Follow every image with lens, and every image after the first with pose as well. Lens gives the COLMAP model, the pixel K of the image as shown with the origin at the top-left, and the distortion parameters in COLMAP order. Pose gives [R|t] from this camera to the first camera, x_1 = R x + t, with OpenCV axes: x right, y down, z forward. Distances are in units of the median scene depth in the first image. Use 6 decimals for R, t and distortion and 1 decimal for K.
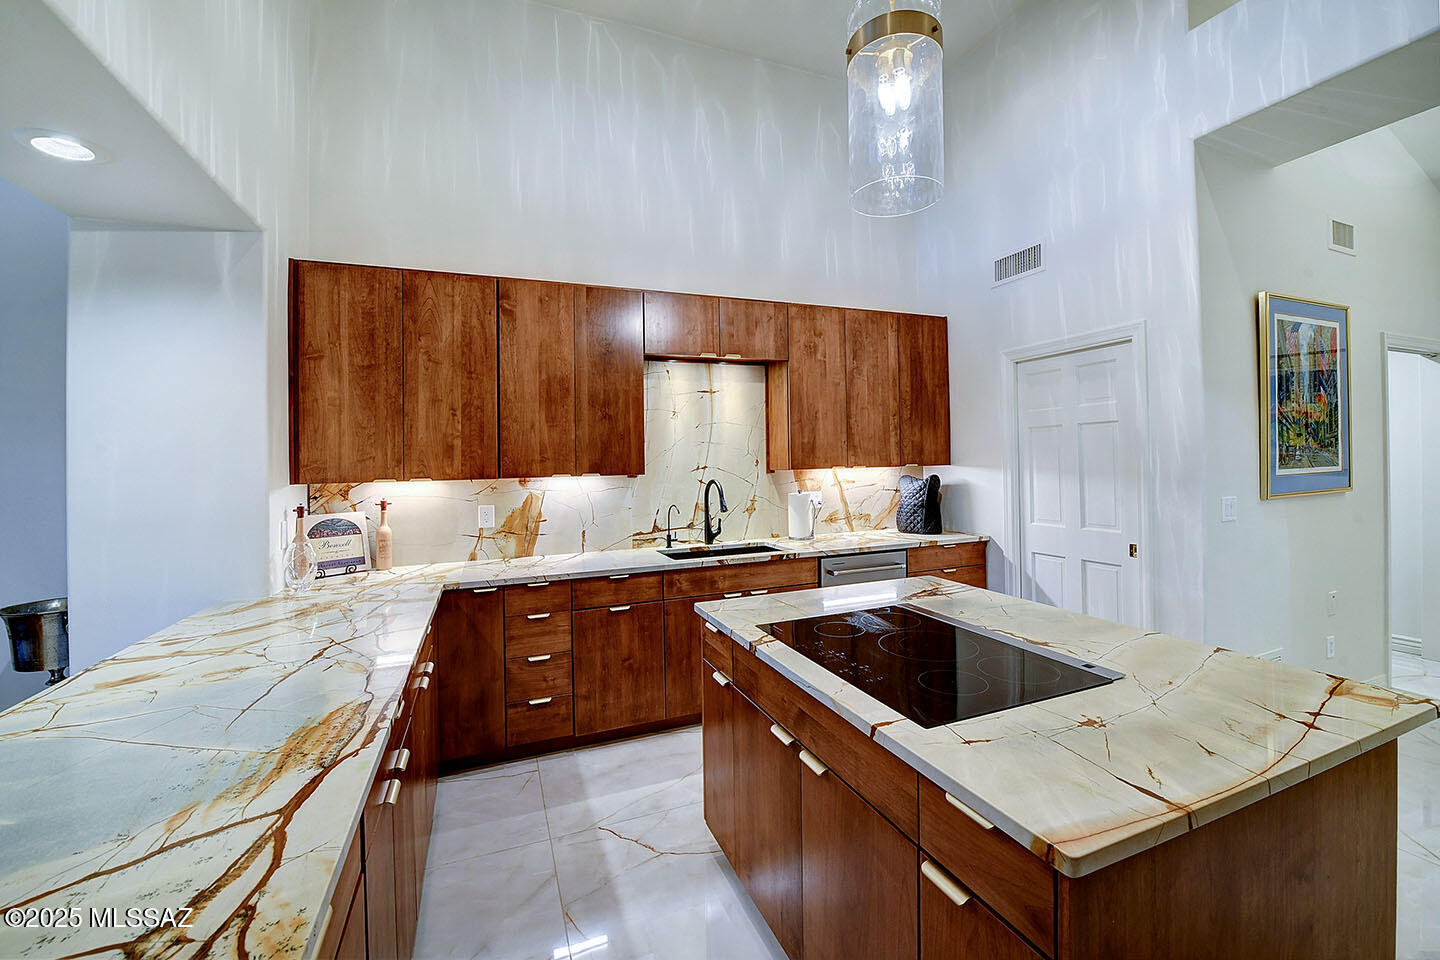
lens RADIAL K [[629.1, 0, 709.9], [0, 629.1, 466.6], [0, 0, 1]] dist [-0.001772, -0.000359]
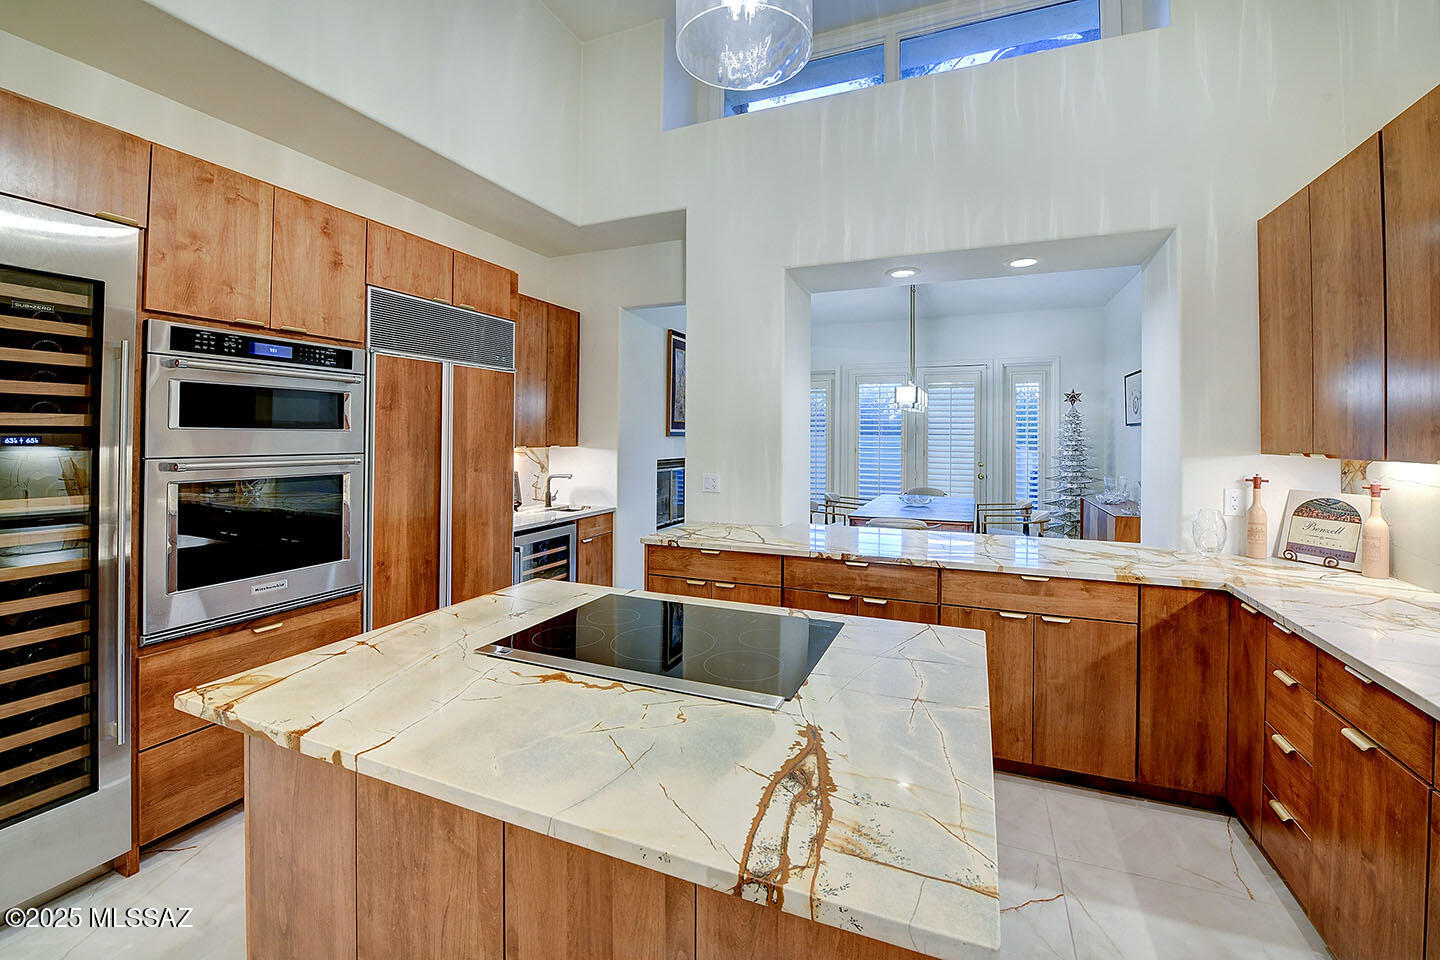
lens RADIAL K [[616.7, 0, 723.0], [0, 616.7, 420.5], [0, 0, 1]] dist [-0.019955, -0.000574]
pose [[-0.717028, 0.000489, -0.697044, 0.505921], [0.002176, 0.999996, -0.001538, -0.020056], [0.697041, -0.002620, -0.717027, 0.949523]]
